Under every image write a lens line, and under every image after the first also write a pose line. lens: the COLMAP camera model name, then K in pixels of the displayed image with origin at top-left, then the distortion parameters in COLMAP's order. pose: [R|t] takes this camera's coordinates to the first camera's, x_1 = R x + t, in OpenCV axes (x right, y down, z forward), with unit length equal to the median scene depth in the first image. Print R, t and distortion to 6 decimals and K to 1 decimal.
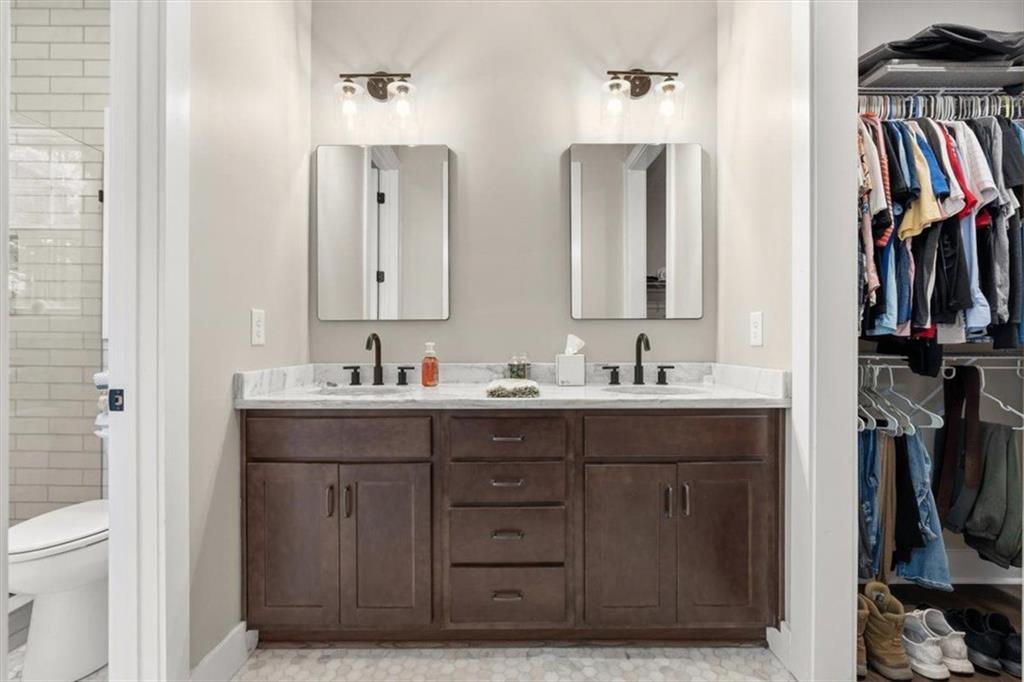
lens RADIAL K [[462.2, 0, 511.7], [0, 462.2, 343.8], [0, 0, 1]] dist [-0.009067, -0.000202]
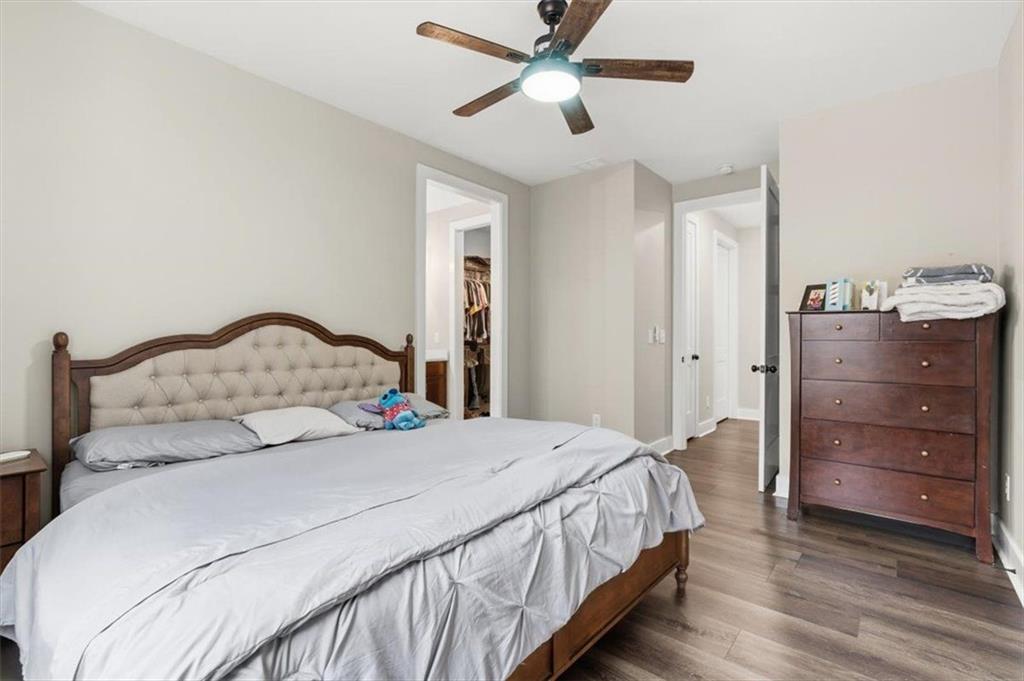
lens RADIAL K [[462.2, 0, 509.4], [0, 462.2, 340.7], [0, 0, 1]] dist [-0.009067, -0.000202]
pose [[0.639091, 0.006389, 0.769105, -1.891869], [-0.002618, 0.999978, -0.006131, 0.007704], [-0.769127, 0.001905, 0.639093, -1.697423]]
